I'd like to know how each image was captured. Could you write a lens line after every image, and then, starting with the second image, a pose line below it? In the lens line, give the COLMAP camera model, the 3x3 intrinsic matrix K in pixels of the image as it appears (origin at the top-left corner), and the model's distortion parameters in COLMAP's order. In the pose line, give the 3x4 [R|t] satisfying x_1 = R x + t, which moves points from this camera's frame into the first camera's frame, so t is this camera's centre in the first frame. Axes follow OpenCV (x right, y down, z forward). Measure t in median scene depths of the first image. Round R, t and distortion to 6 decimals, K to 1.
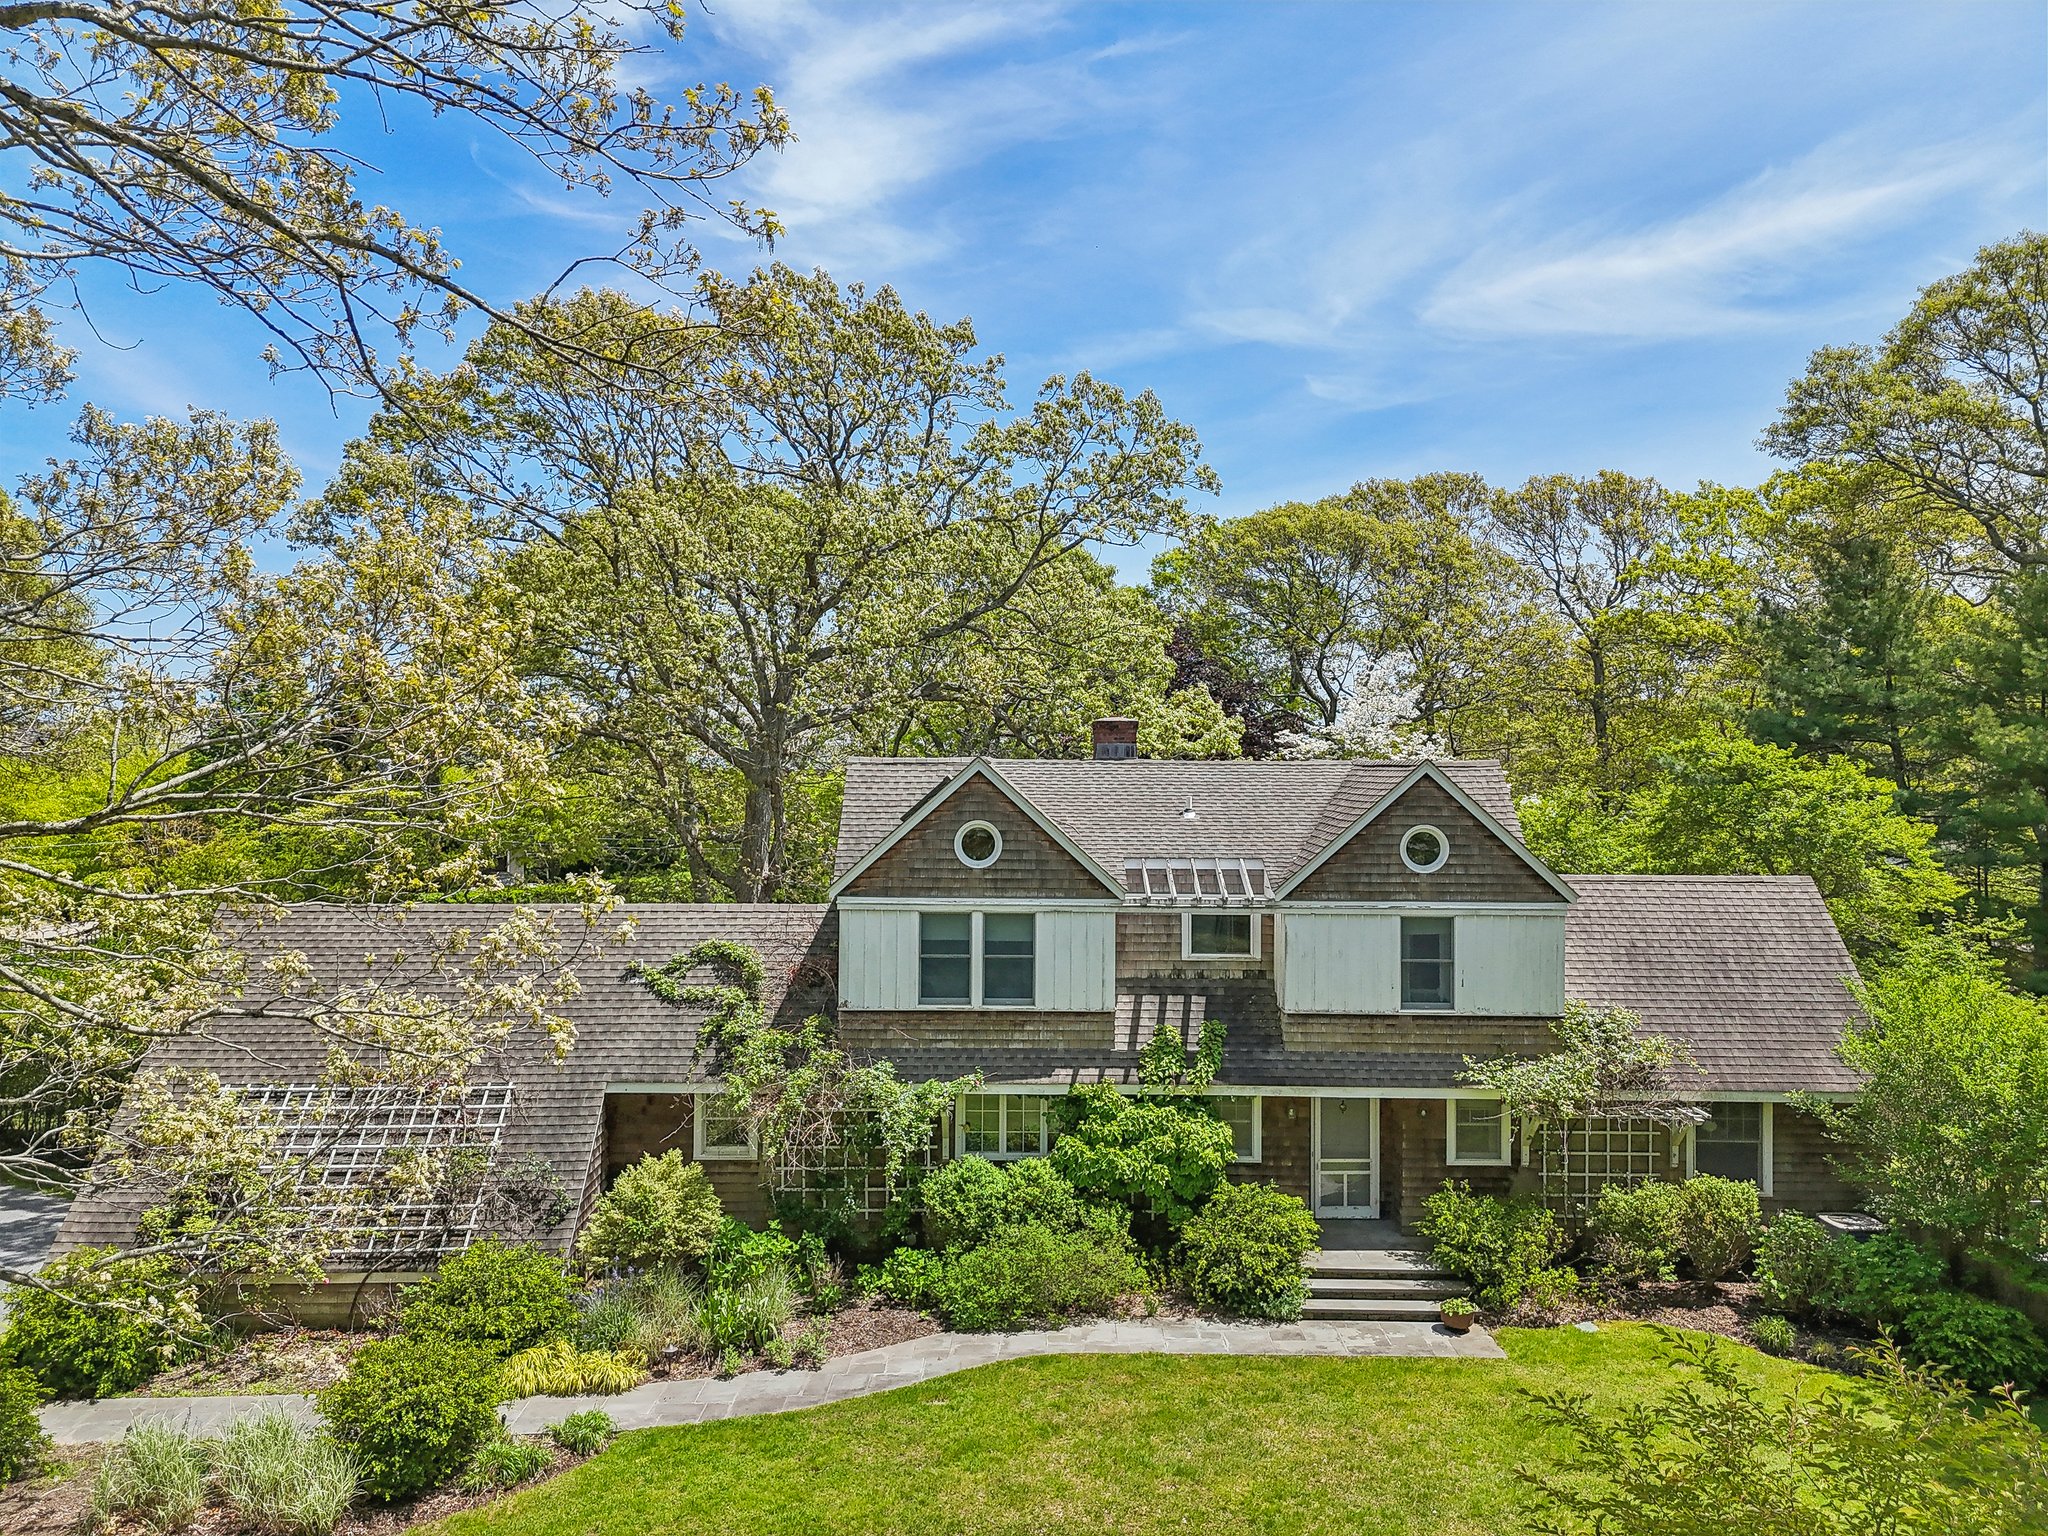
lens RADIAL K [[1507.8, 0, 1024.2], [0, 1507.8, 772.7], [0, 0, 1]] dist [0.026255, -0.018064]
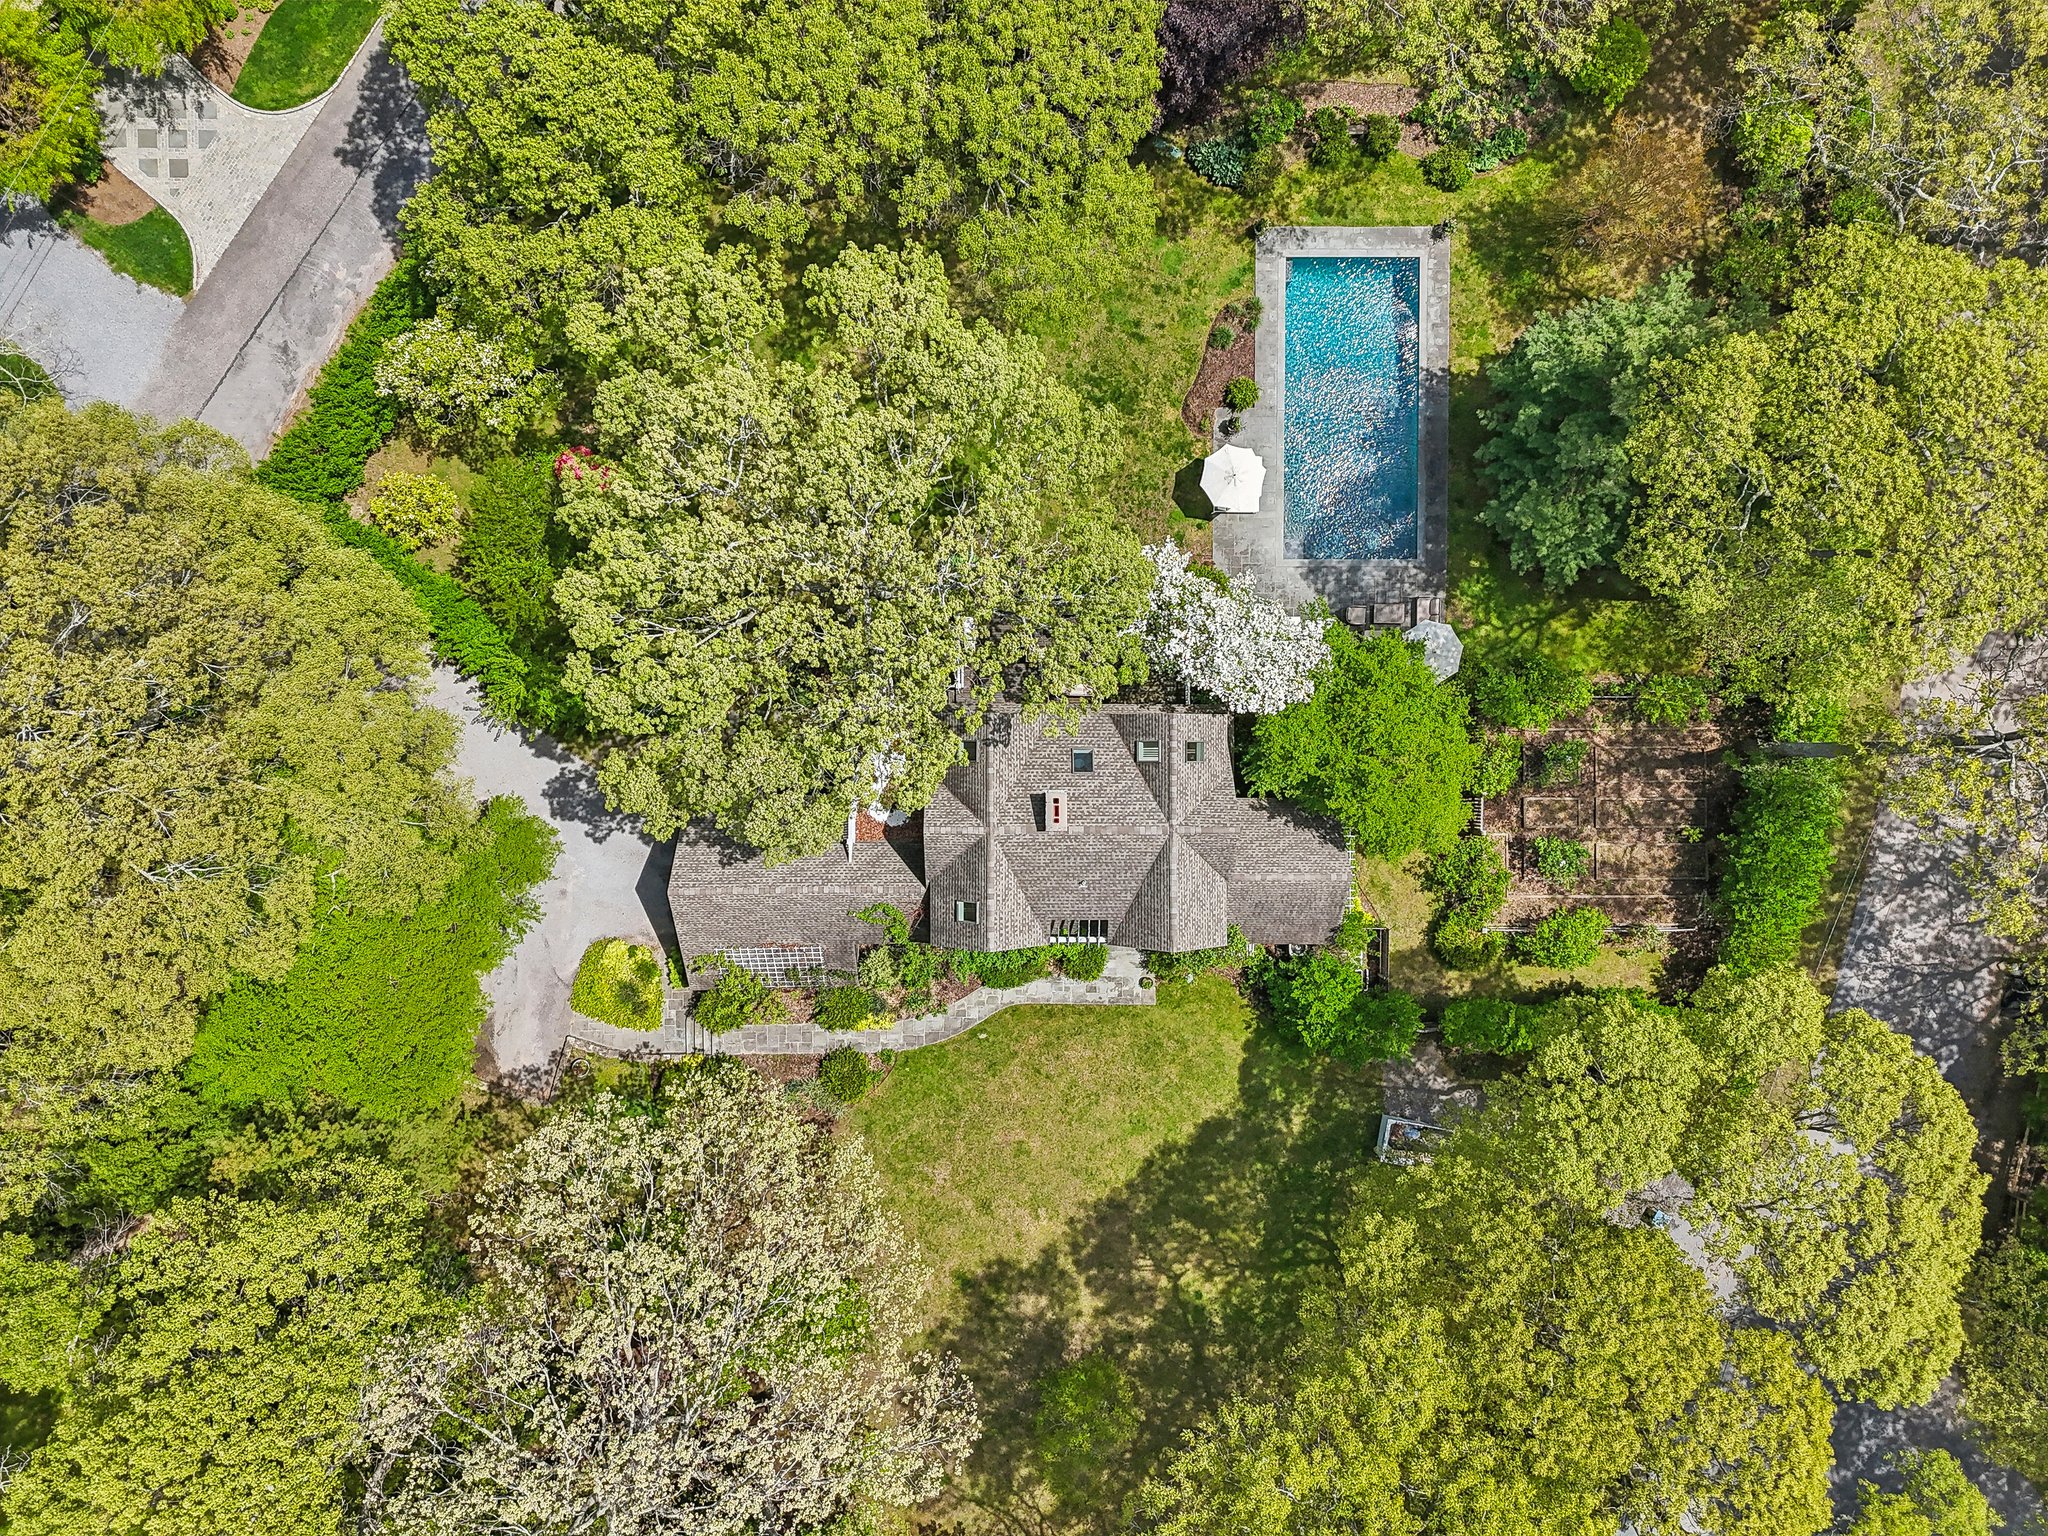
lens RADIAL K [[1507.8, 0, 1014.6], [0, 1507.8, 760.6], [0, 0, 1]] dist [0.026255, -0.018064]
pose [[0.999943, 0.003463, 0.010118, -0.017310], [-0.010089, -0.008280, 0.999915, -2.459365], [0.003547, -0.999960, -0.008245, 1.333471]]
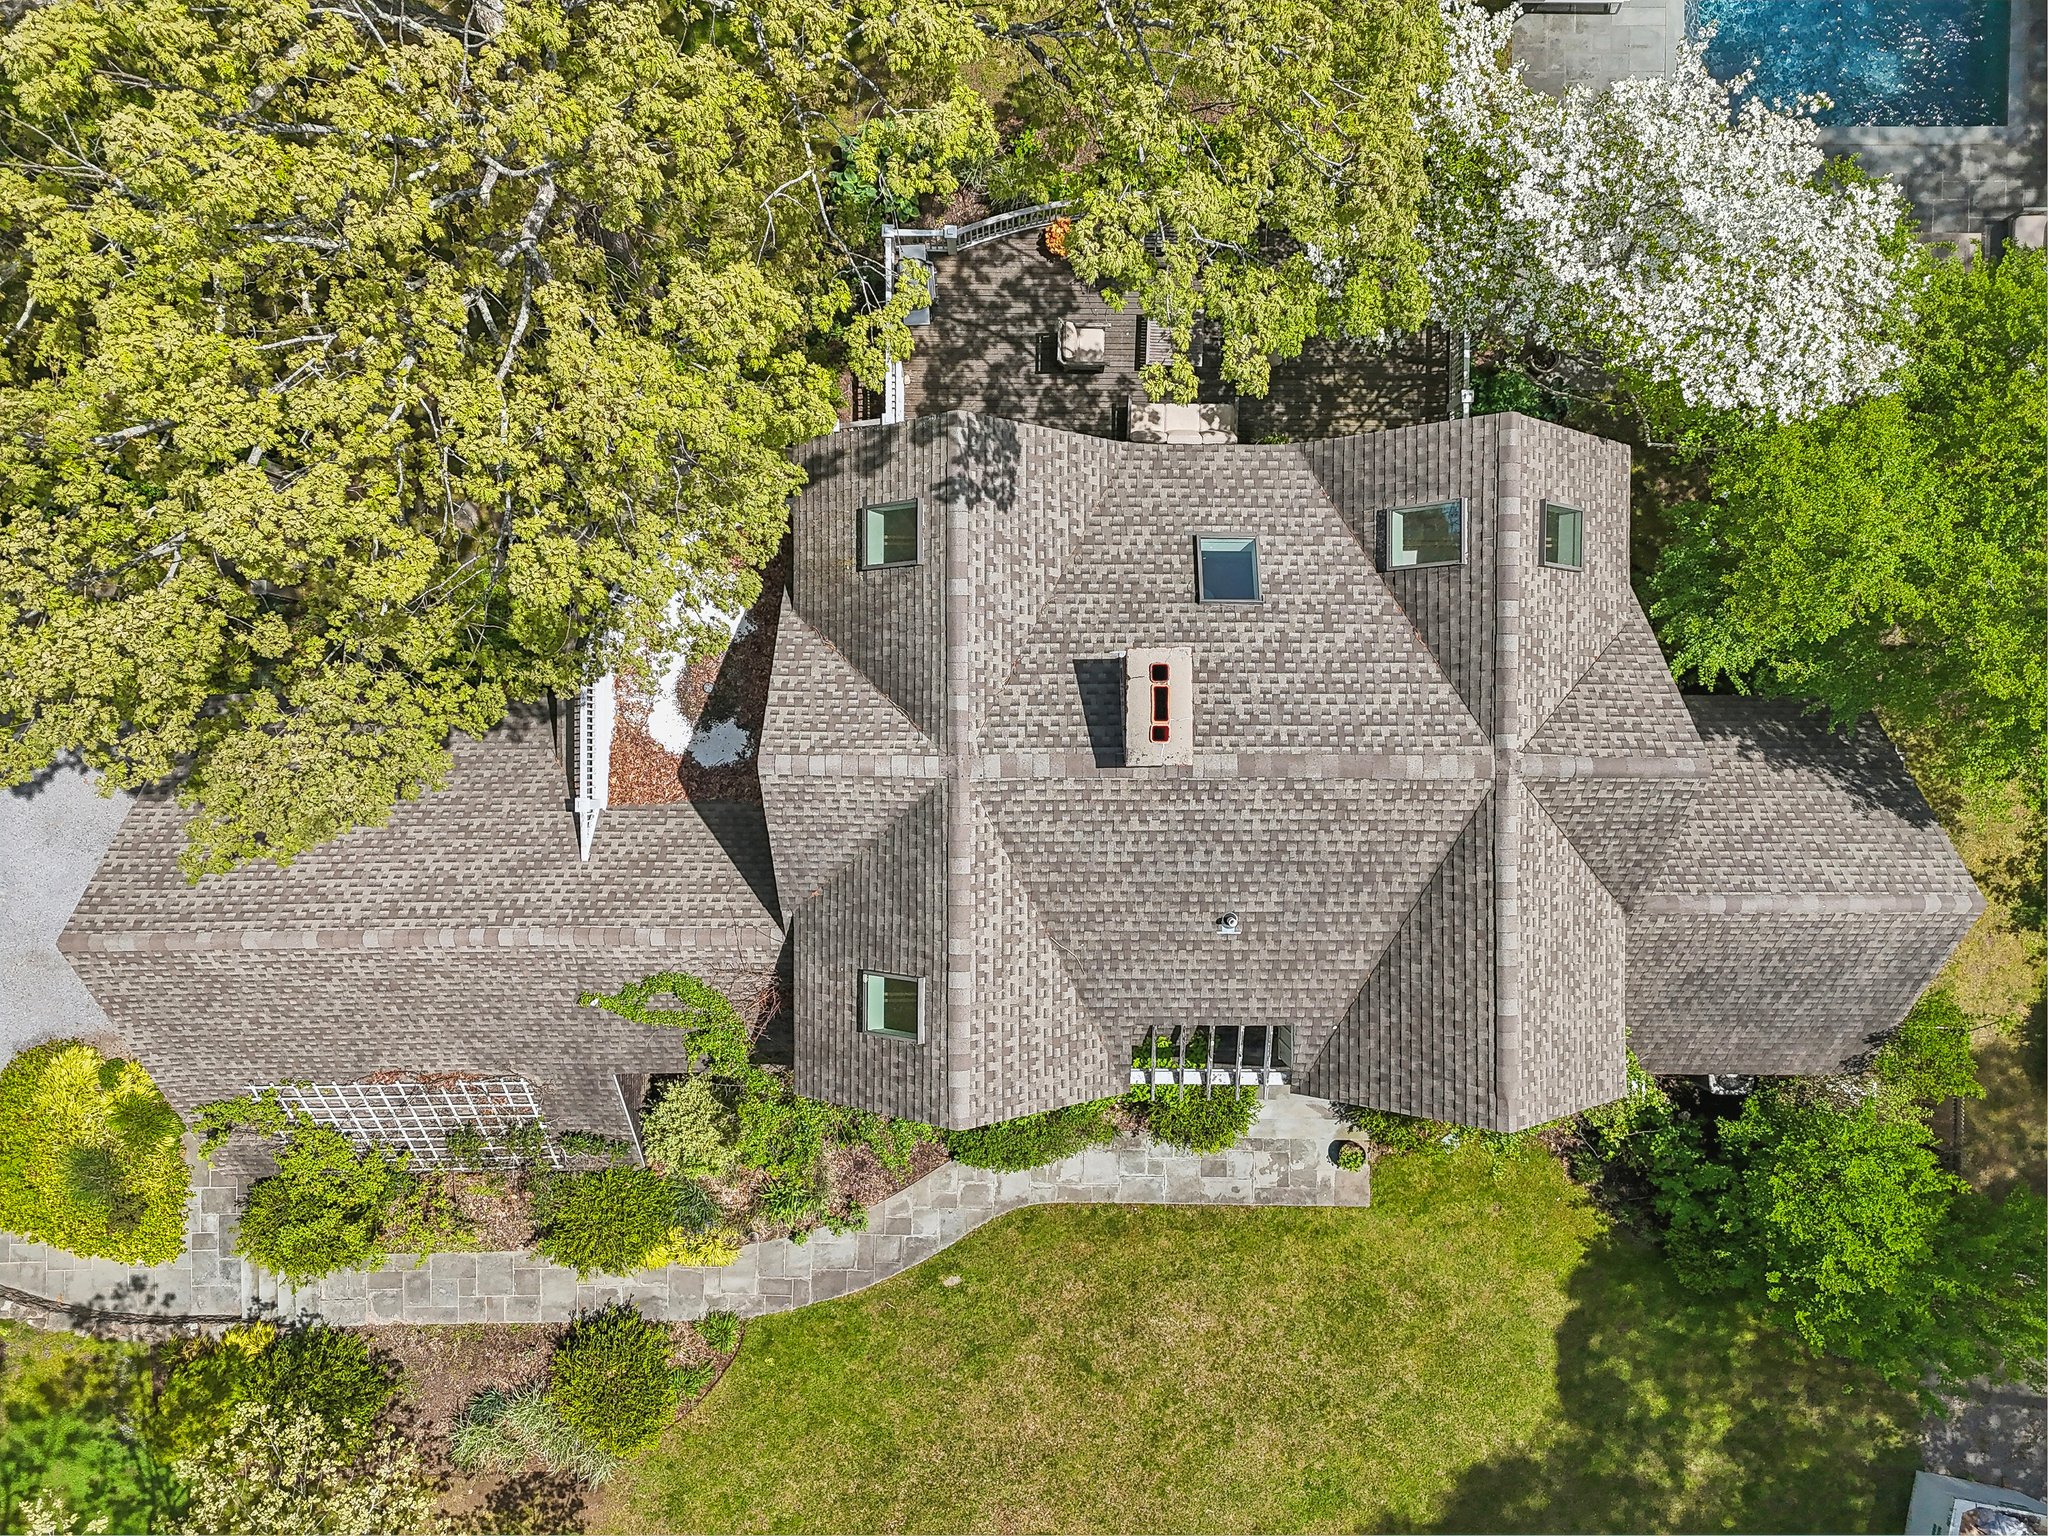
lens RADIAL K [[1507.8, 0, 1022.7], [0, 1507.8, 761.4], [0, 0, 1]] dist [0.026255, -0.018064]
pose [[0.999951, 0.004633, 0.008803, -0.003702], [-0.008750, -0.011334, 0.999897, -0.822329], [0.004732, -0.999925, -0.011293, 1.211395]]
